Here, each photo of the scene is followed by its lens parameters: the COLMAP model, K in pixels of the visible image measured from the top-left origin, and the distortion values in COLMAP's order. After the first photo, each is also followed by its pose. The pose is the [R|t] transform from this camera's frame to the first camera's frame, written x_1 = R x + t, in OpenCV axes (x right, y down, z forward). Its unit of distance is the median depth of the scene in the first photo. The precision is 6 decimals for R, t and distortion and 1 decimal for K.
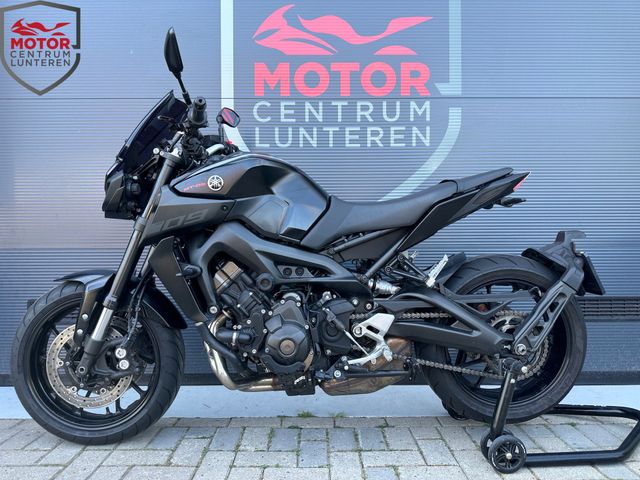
lens RADIAL K [[446.7, 0, 323.5], [0, 446.7, 245.3], [0, 0, 1]] dist [0.035012, -0.059360]
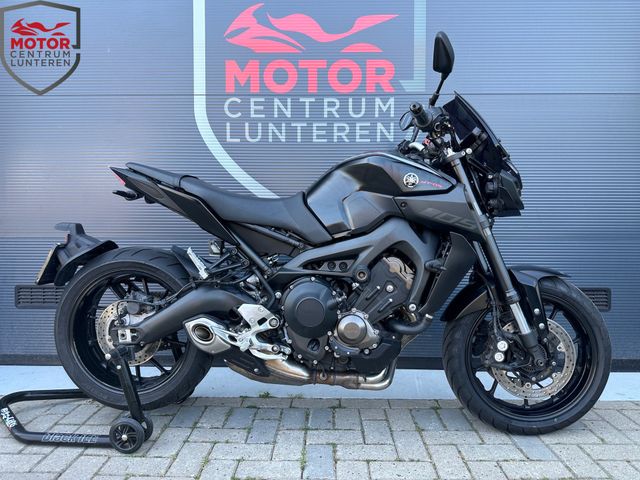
lens RADIAL K [[446.7, 0, 324.6], [0, 446.7, 241.1], [0, 0, 1]] dist [0.035012, -0.059360]
pose [[0.999696, 0.007401, -0.023534, 0.138577], [-0.006666, 0.999493, 0.031121, -0.029182], [0.023752, -0.030955, 0.999239, -0.064117]]
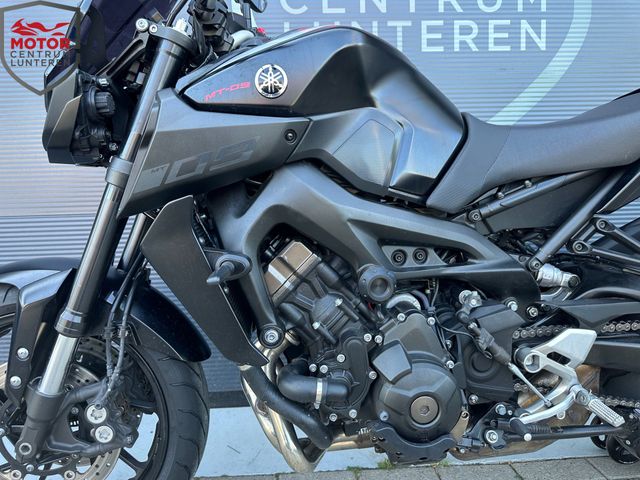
lens RADIAL K [[446.7, 0, 313.7], [0, 446.7, 236.3], [0, 0, 1]] dist [0.035012, -0.059360]
pose [[0.999202, -0.024378, 0.031635, -0.184831], [0.021508, 0.995882, 0.088067, -0.013828], [-0.033652, -0.087317, 0.995612, 0.432421]]
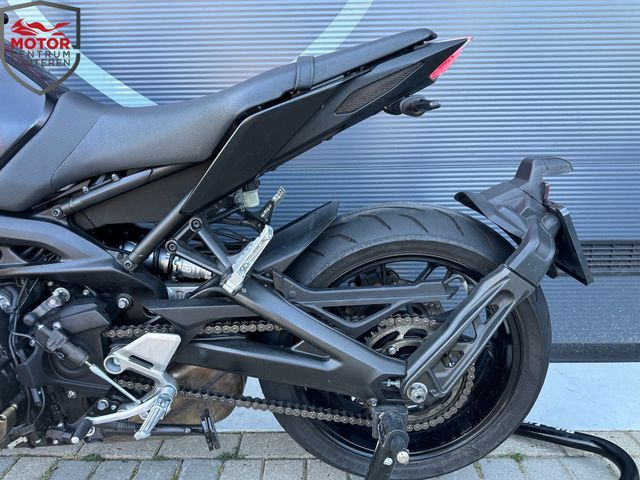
lens RADIAL K [[446.7, 0, 316.9], [0, 446.7, 238.7], [0, 0, 1]] dist [0.035012, -0.059360]
pose [[0.999521, -0.006142, -0.030341, 0.307579], [0.013548, 0.968063, 0.250339, -0.076377], [0.027835, -0.250631, 0.967683, 0.475825]]
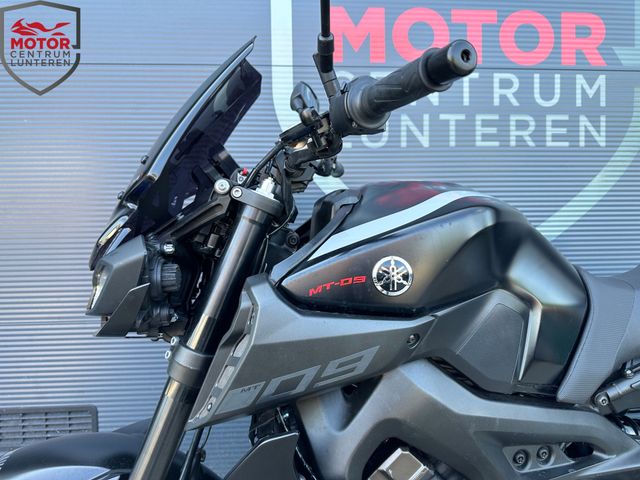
lens RADIAL K [[446.7, 0, 314.2], [0, 446.7, 233.3], [0, 0, 1]] dist [0.035012, -0.059360]
pose [[0.997953, -0.007885, 0.063470, -0.286191], [0.005993, 0.999534, 0.029947, -0.162437], [-0.063677, -0.029506, 0.997534, 0.530403]]
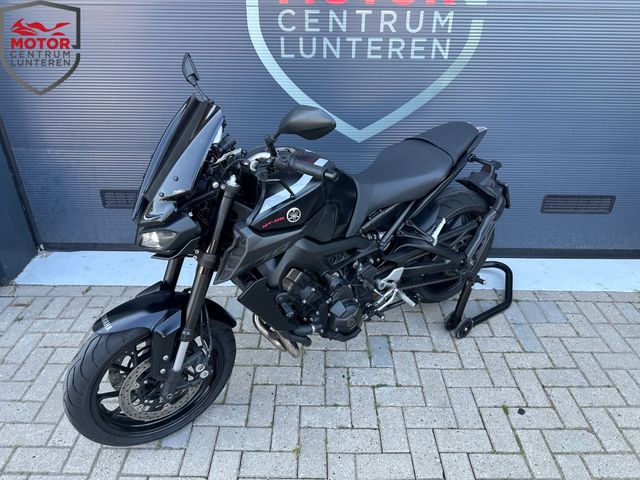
lens RADIAL K [[446.7, 0, 321.0], [0, 446.7, 238.8], [0, 0, 1]] dist [0.035012, -0.059360]
pose [[0.999795, 0.018354, -0.008505, -0.056746], [-0.012041, 0.877805, 0.478867, -0.472794], [0.016255, -0.478666, 0.877846, -0.172311]]
